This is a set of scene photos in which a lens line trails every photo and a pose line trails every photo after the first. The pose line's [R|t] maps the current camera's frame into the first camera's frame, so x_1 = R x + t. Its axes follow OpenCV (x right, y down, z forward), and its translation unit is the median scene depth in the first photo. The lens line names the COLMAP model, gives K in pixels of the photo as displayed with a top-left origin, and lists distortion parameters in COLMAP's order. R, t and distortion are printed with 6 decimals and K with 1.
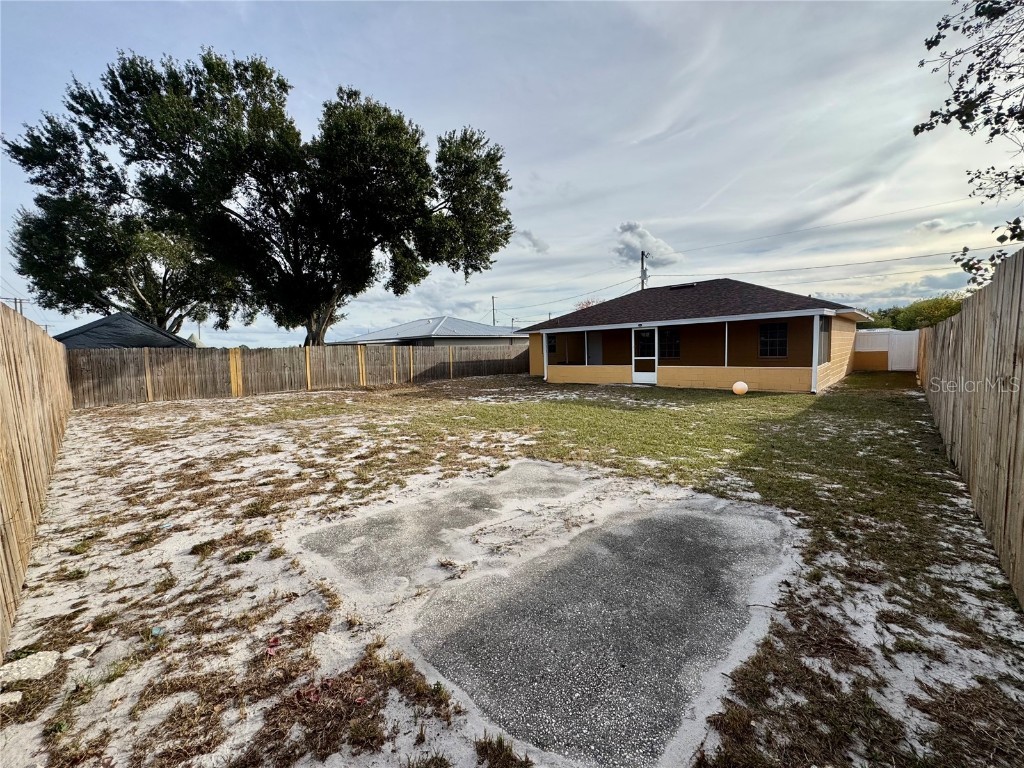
lens RADIAL K [[414.4, 0, 512.3], [0, 414.4, 381.1], [0, 0, 1]] dist [-0.003385, -0.000221]
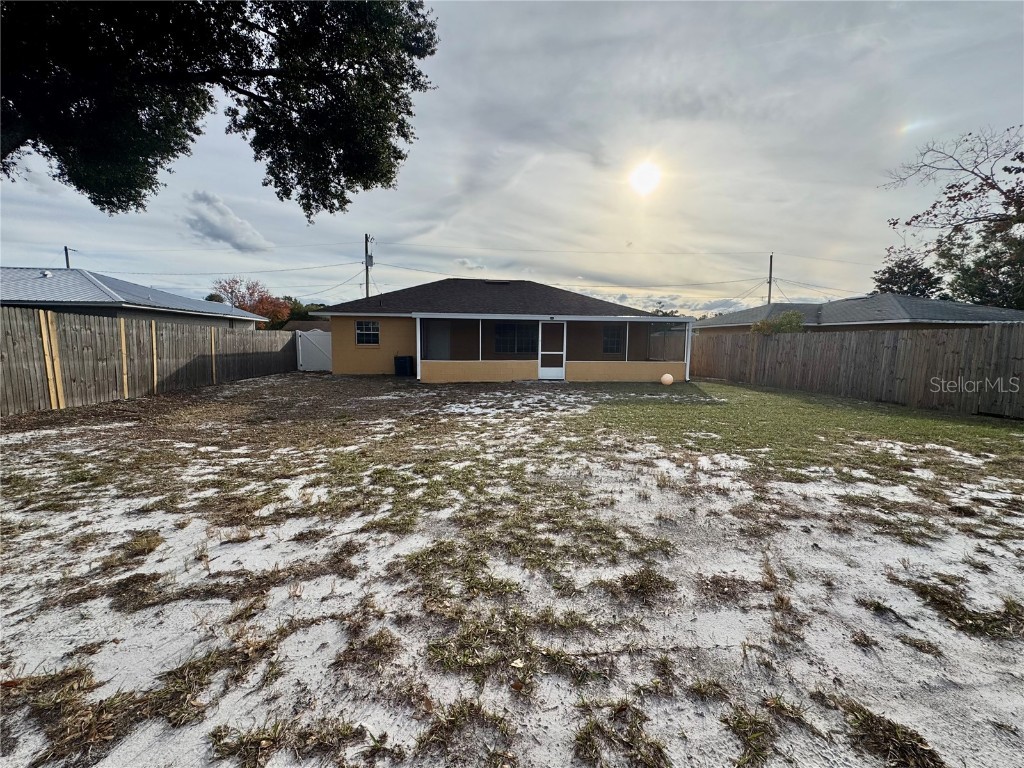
lens RADIAL K [[405.2, 0, 510.9], [0, 405.2, 387.2], [0, 0, 1]] dist [0.000094, 0.000064]
pose [[0.625985, -0.050639, 0.778189, -0.384445], [0.029906, 0.998714, 0.040932, -0.014017], [-0.779261, -0.002350, 0.626695, 0.393729]]
